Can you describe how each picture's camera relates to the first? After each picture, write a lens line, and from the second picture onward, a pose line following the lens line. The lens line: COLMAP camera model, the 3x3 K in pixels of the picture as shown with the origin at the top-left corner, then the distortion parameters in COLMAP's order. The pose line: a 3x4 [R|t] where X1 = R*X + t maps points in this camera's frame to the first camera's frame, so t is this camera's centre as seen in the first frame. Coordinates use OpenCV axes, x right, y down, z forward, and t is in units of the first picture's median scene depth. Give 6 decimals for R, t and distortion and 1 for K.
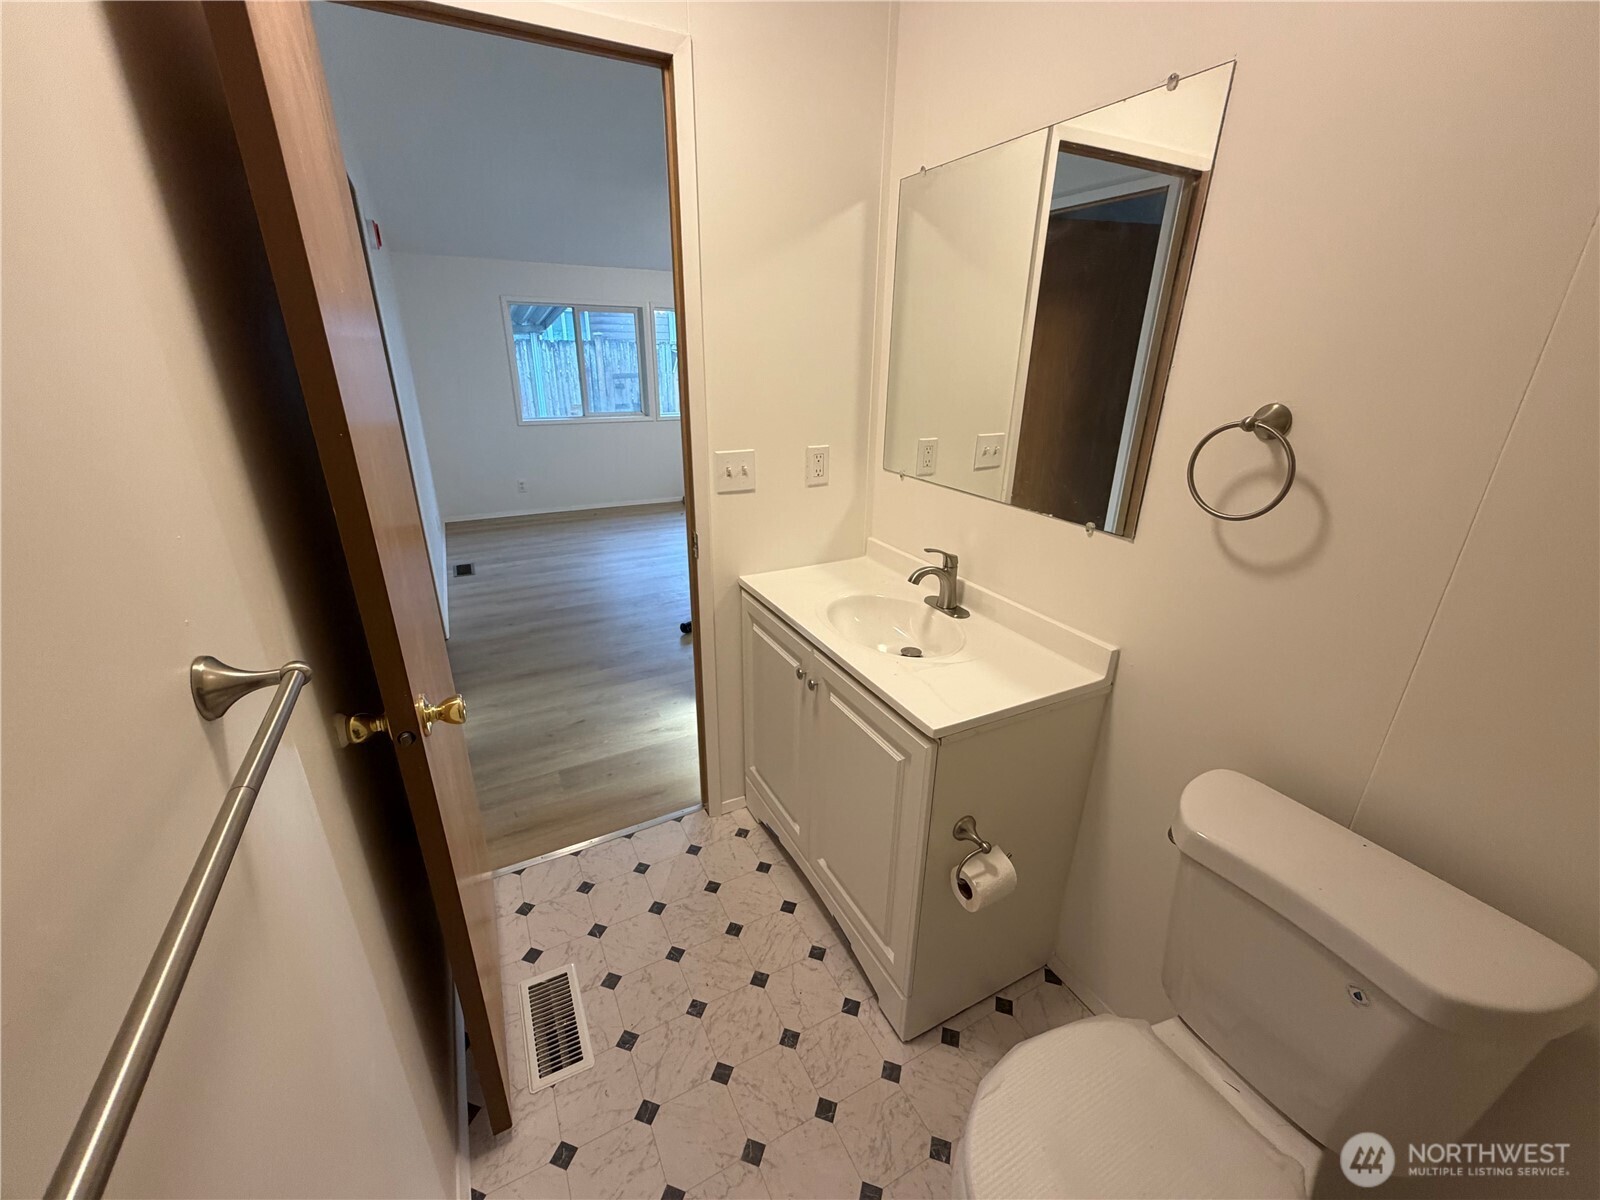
lens RADIAL K [[635.5, 0, 808.7], [0, 635.5, 638.9], [0, 0, 1]] dist [-0.001264, -0.000112]
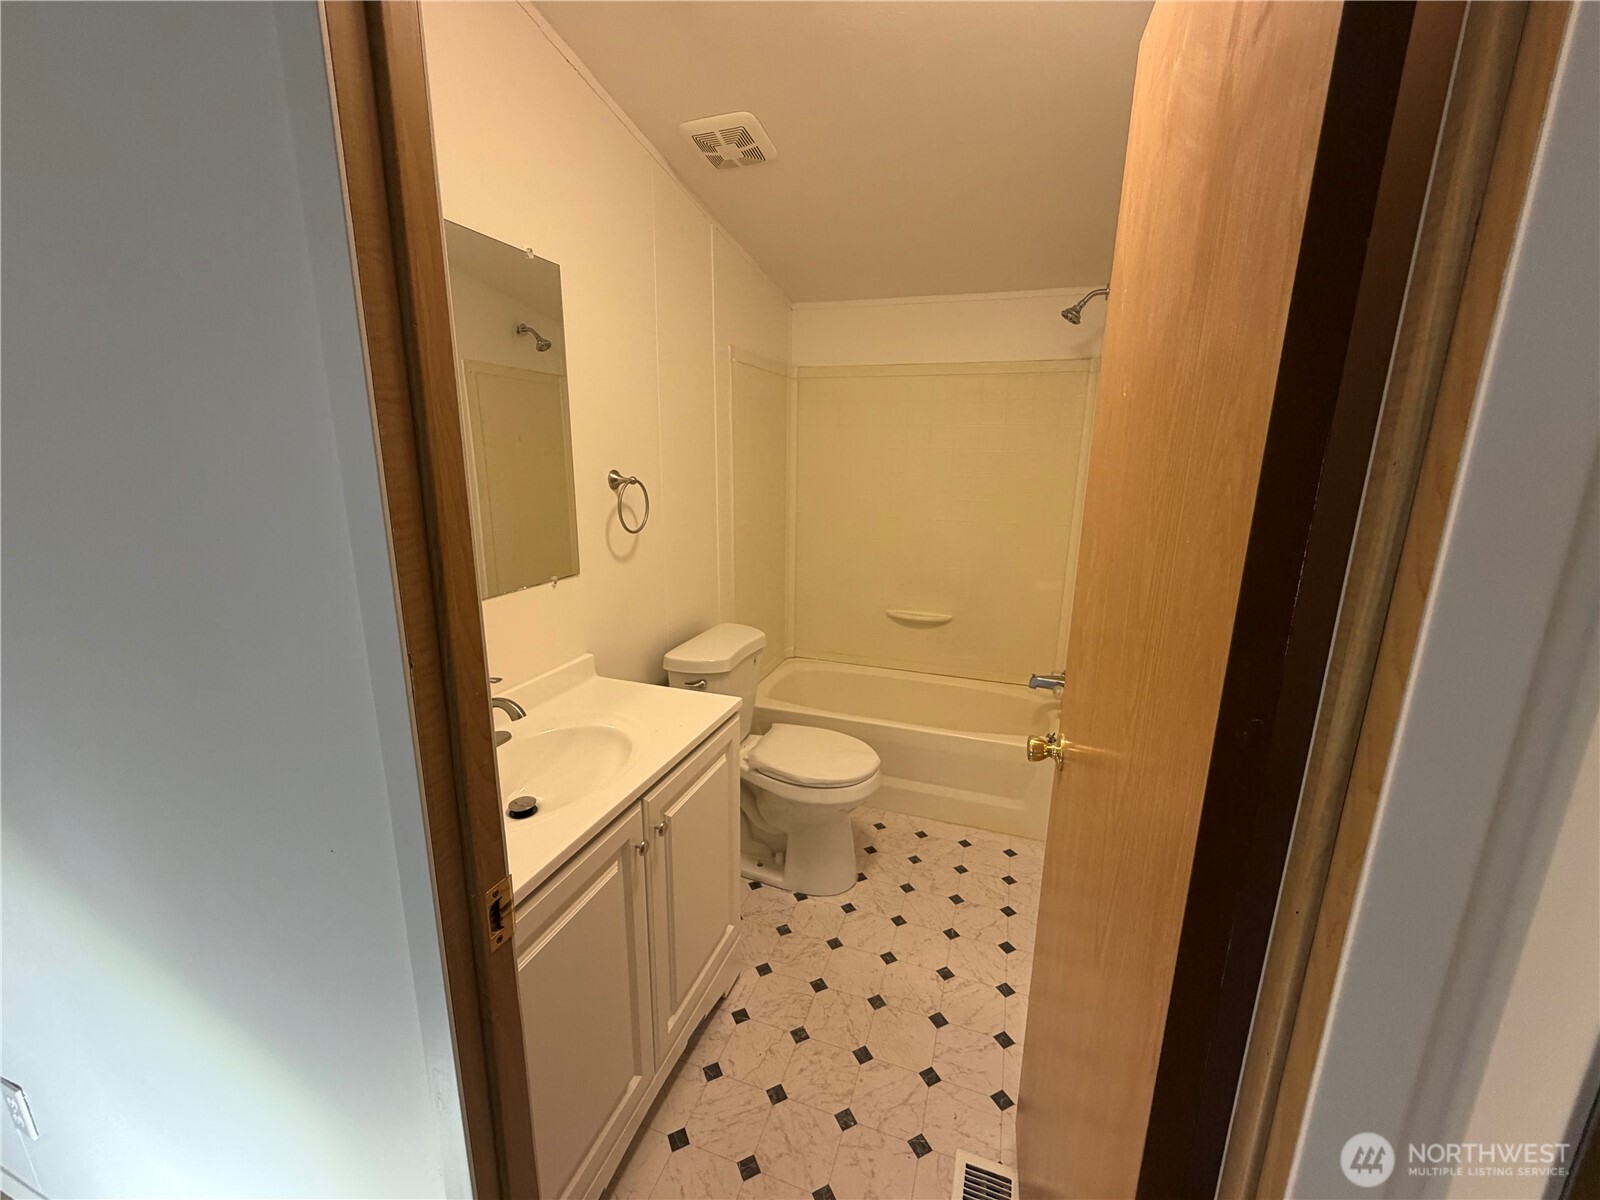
lens RADIAL K [[655.2, 0, 800.0], [0, 655.2, 600.0], [0, 0, 1]] dist [-0.000215, 0.000004]
pose [[-0.688602, -0.184494, 0.701276, -0.682905], [0.287237, 0.818588, 0.497402, -0.553466], [-0.665824, 0.543945, -0.510688, 1.155987]]
